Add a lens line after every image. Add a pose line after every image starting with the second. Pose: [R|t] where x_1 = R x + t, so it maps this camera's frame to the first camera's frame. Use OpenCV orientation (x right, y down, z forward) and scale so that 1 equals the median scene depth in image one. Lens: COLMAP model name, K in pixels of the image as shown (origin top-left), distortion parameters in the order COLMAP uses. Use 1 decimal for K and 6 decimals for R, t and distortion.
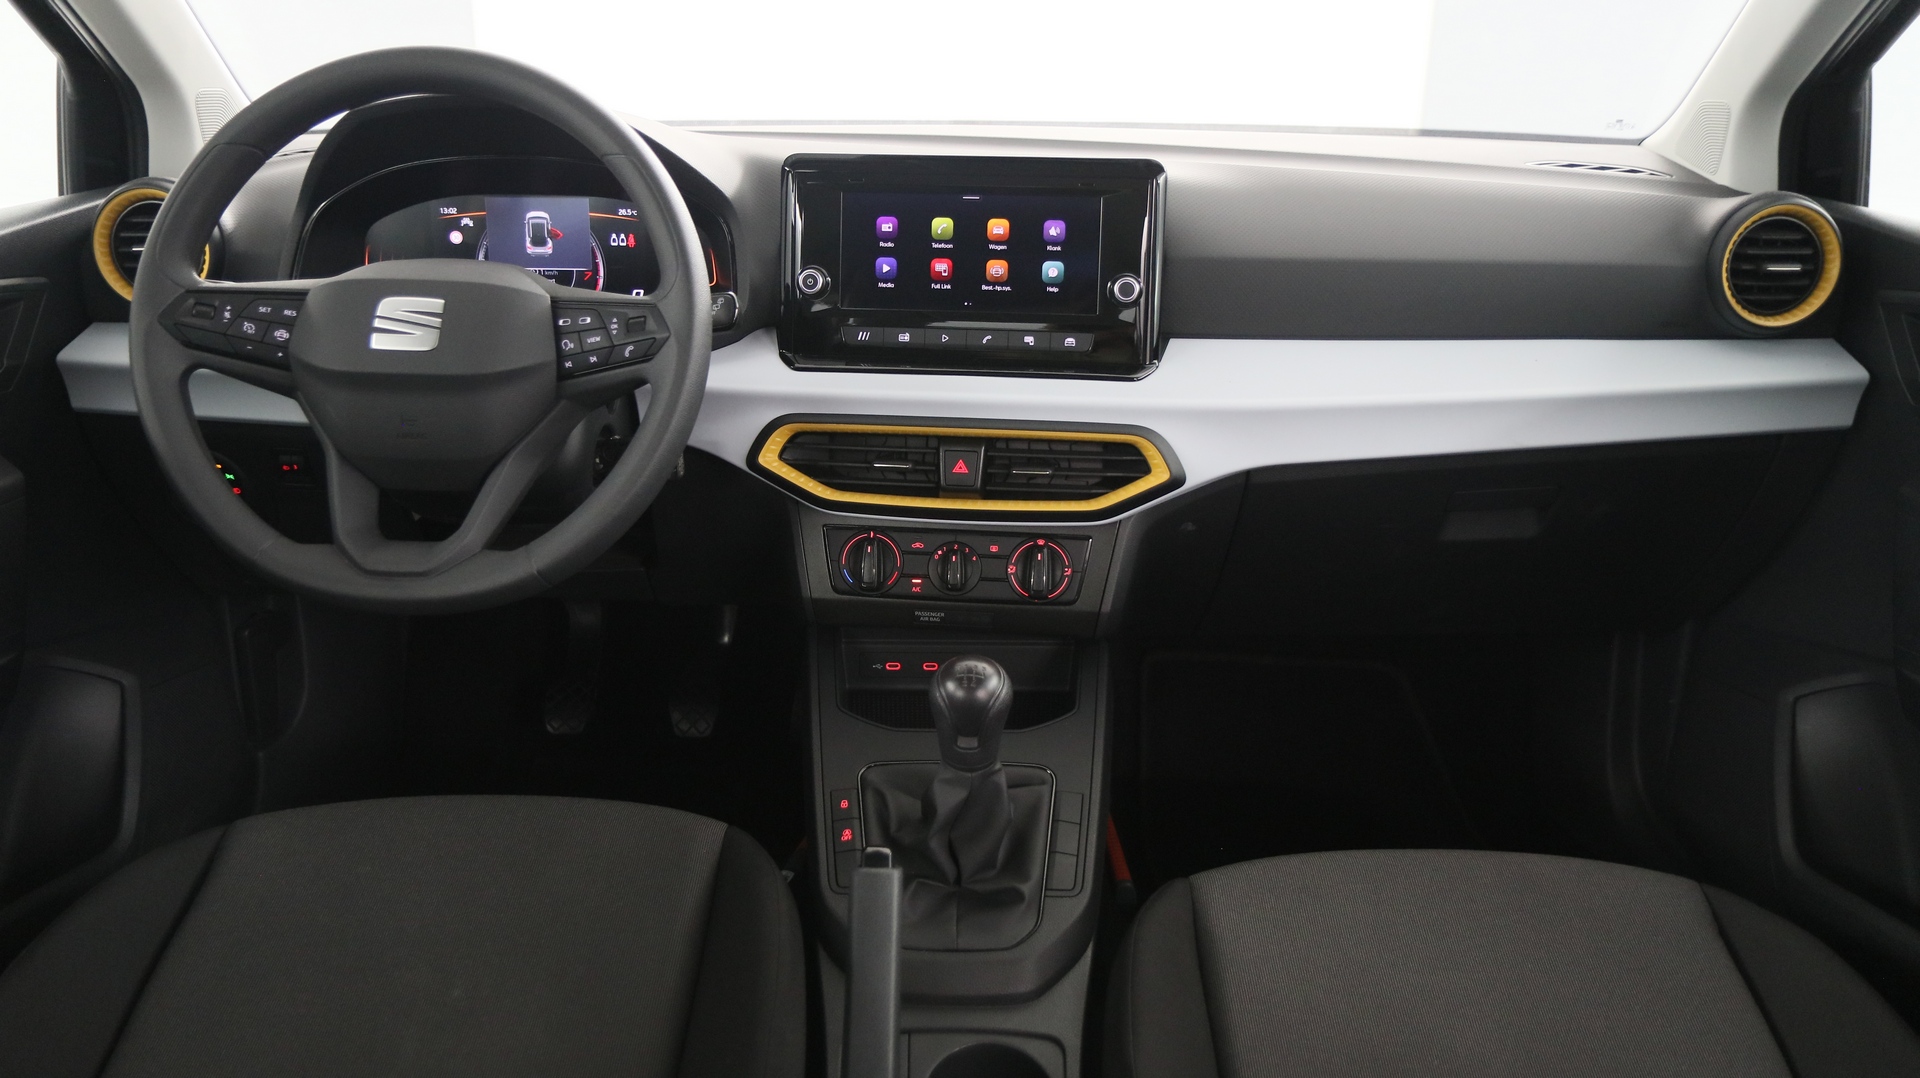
lens RADIAL K [[1450.7, 0, 950.5], [0, 1450.7, 549.6], [0, 0, 1]] dist [-0.023678, 0.020317]
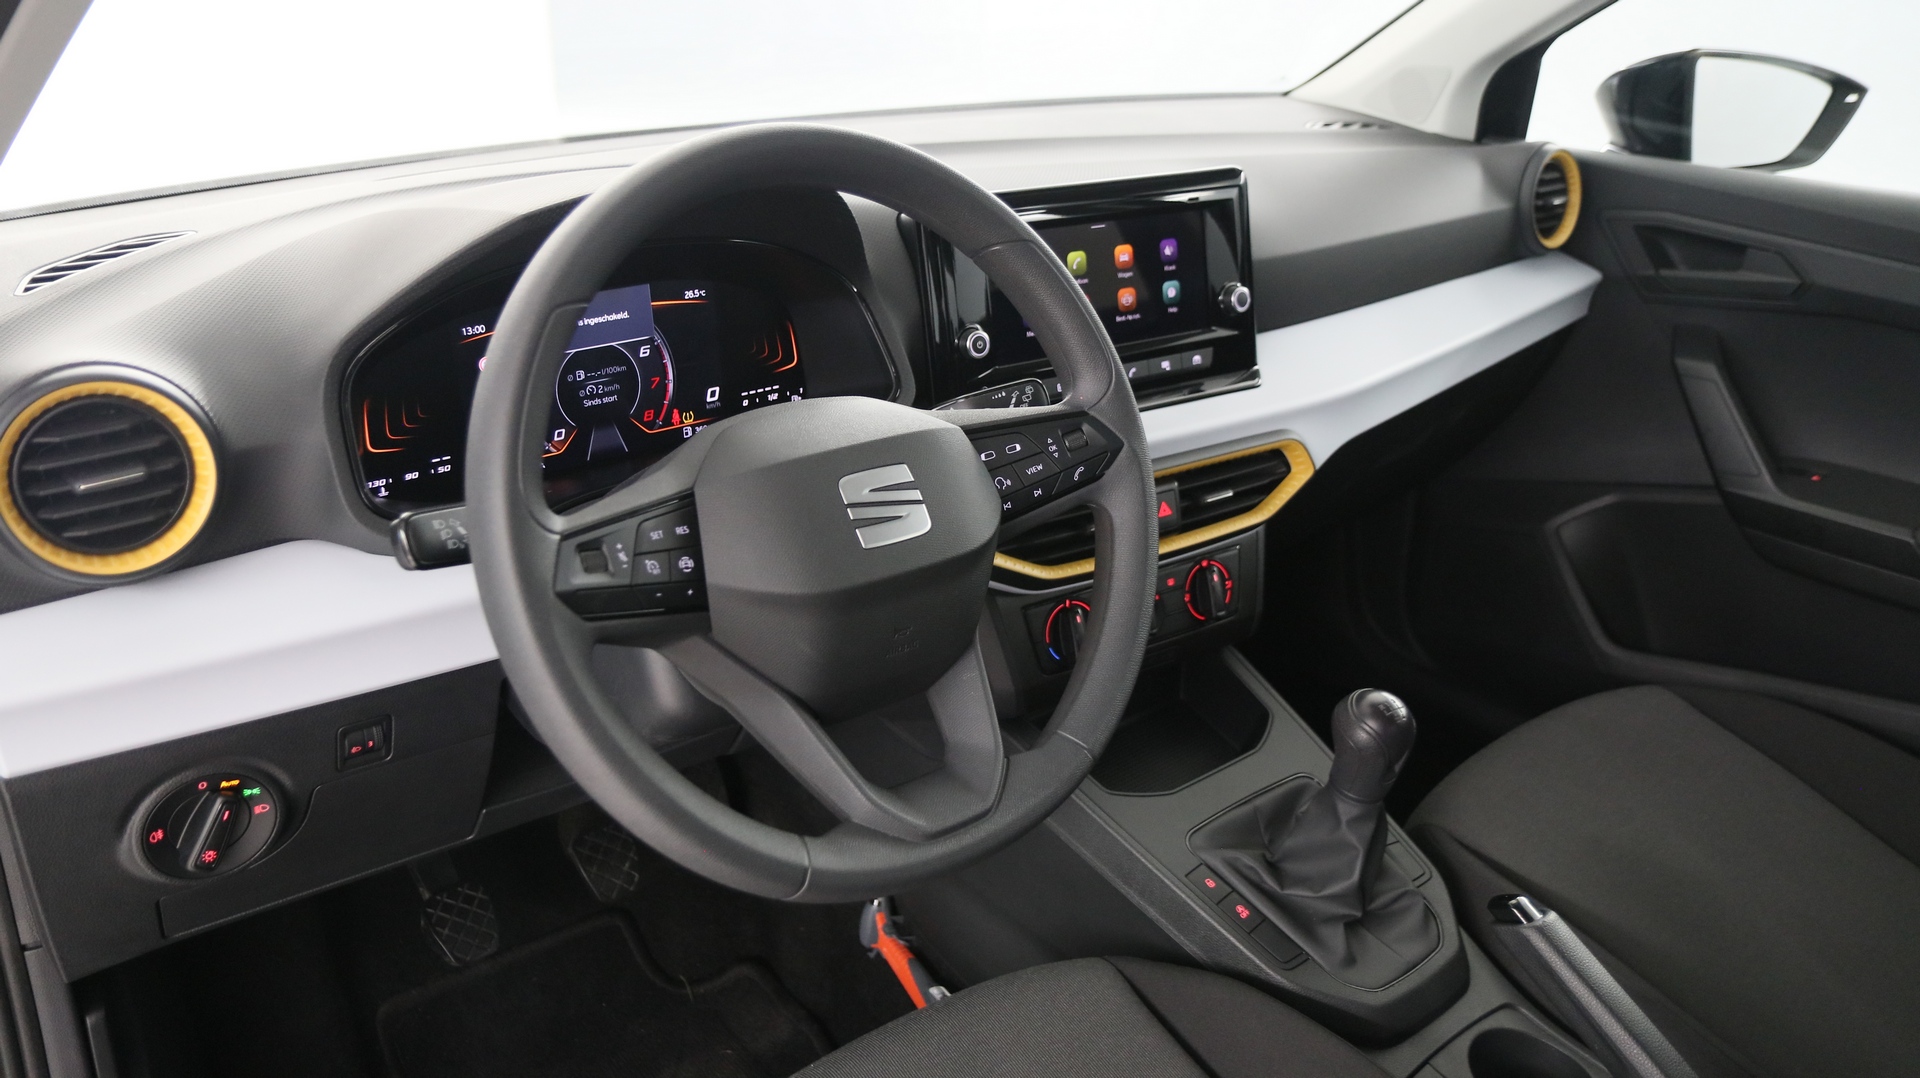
lens RADIAL K [[1450.7, 0, 961.5], [0, 1450.7, 537.0], [0, 0, 1]] dist [-0.023678, 0.020317]
pose [[0.763555, -0.252096, 0.594501, -0.664769], [0.218162, 0.967222, 0.129948, -0.191899], [-0.607774, 0.030475, 0.793525, 0.323021]]
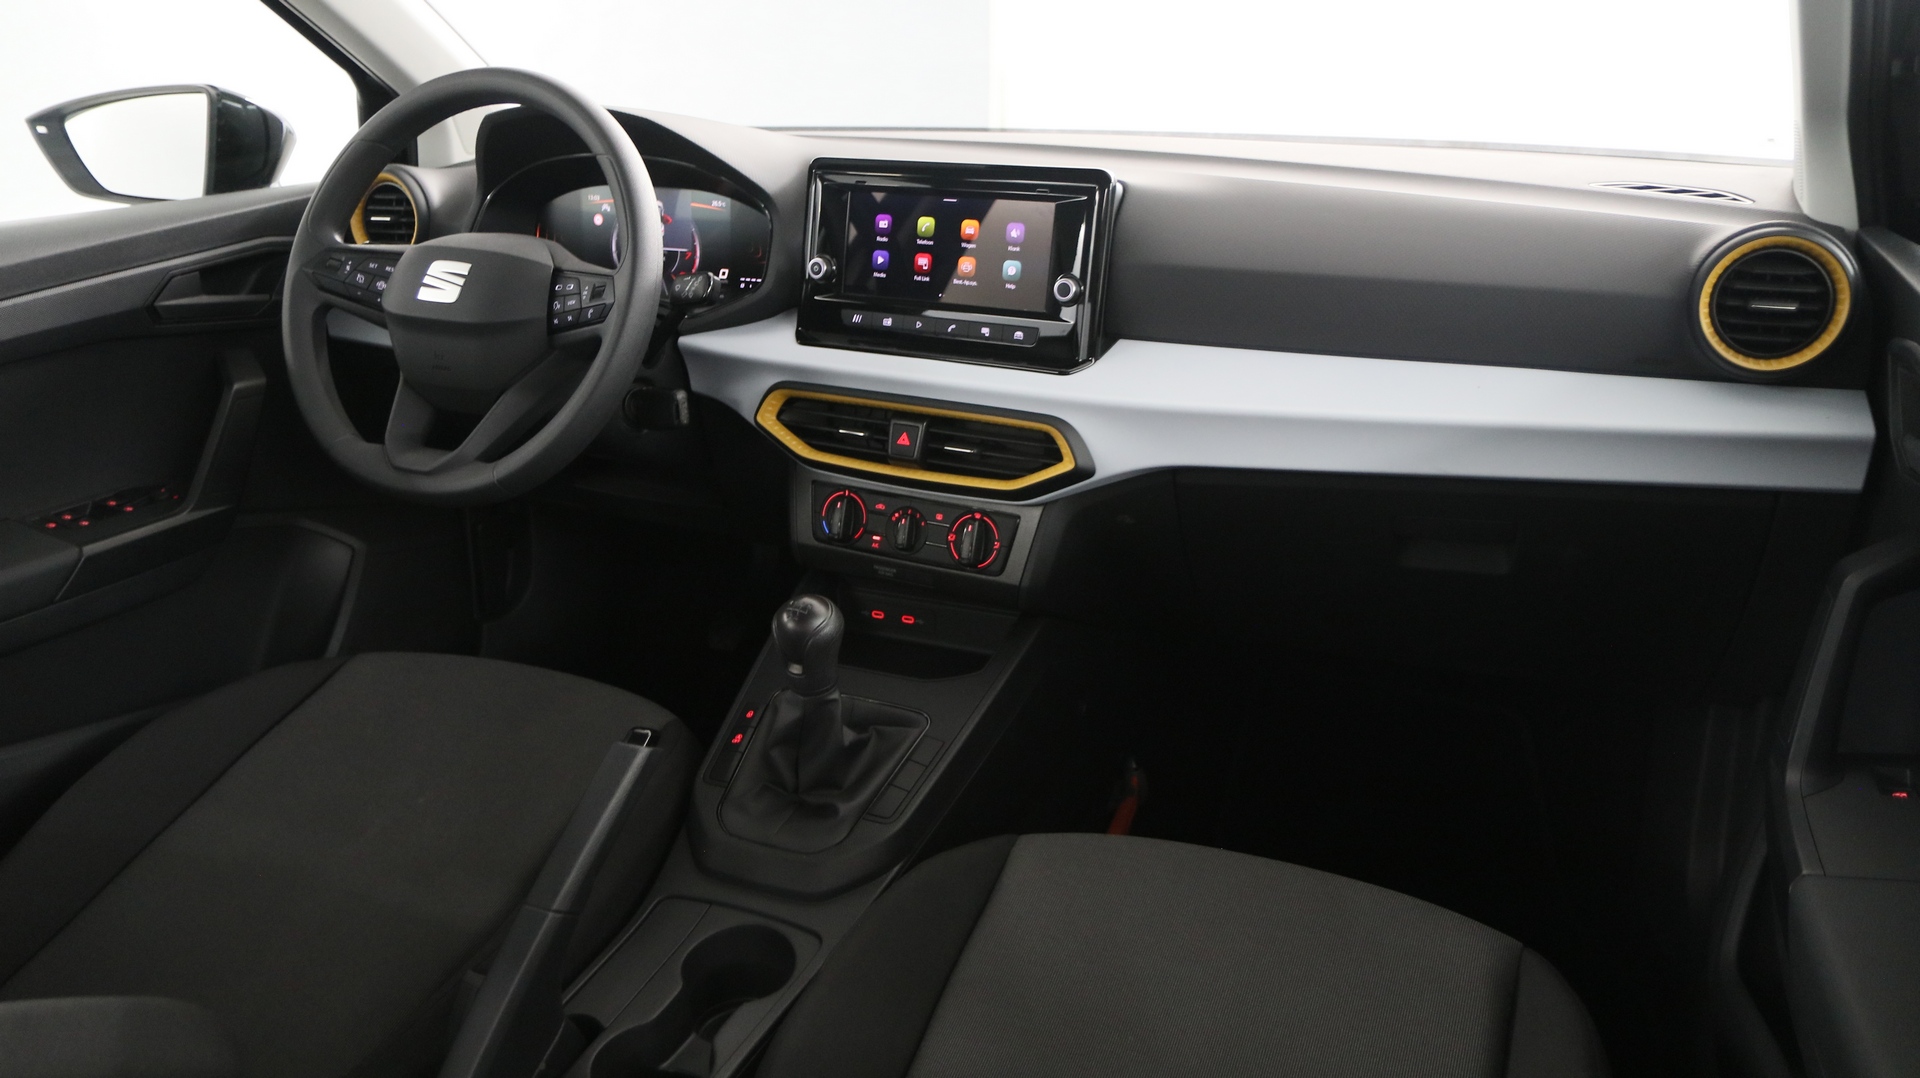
lens RADIAL K [[1450.7, 0, 950.1], [0, 1450.7, 543.2], [0, 0, 1]] dist [-0.023678, 0.020317]
pose [[0.919551, 0.120117, -0.374164, 0.466819], [-0.122614, 0.992305, 0.017218, -0.000854], [0.373353, 0.030045, 0.927203, -0.022855]]
